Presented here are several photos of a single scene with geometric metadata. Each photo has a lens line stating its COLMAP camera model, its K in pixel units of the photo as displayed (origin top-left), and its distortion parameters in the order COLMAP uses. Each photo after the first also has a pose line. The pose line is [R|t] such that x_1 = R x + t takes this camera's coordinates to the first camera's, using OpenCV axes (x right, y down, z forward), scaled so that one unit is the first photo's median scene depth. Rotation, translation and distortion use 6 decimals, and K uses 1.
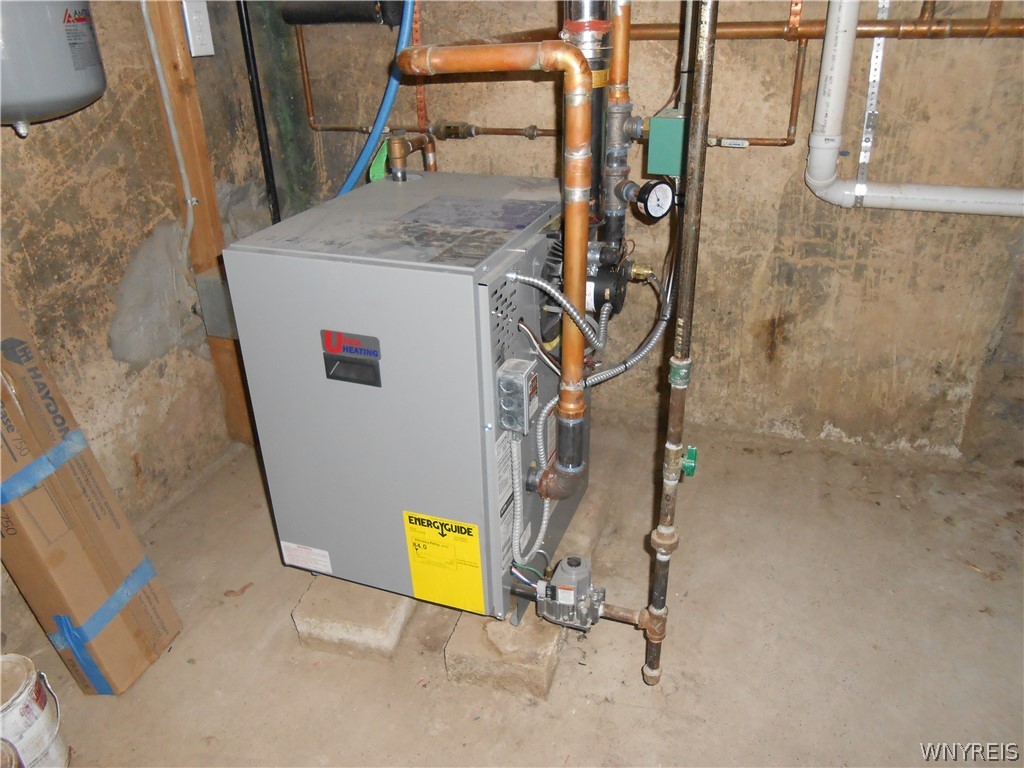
lens RADIAL K [[786.1, 0, 506.4], [0, 786.1, 385.3], [0, 0, 1]] dist [-0.045292, 0.050026]
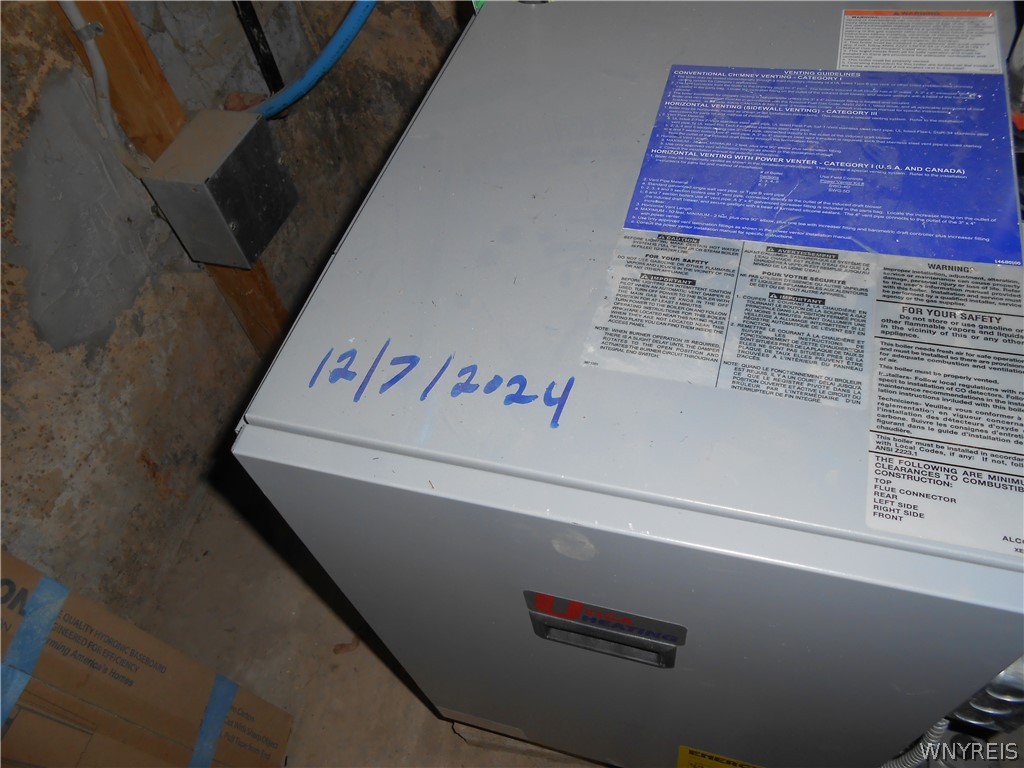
lens RADIAL K [[786.1, 0, 513.3], [0, 786.1, 377.5], [0, 0, 1]] dist [-0.045292, 0.050026]
pose [[0.991456, -0.126819, -0.030525, -0.134604], [0.127656, 0.895247, 0.426892, -0.214912], [-0.026811, -0.427141, 0.903787, 0.422707]]
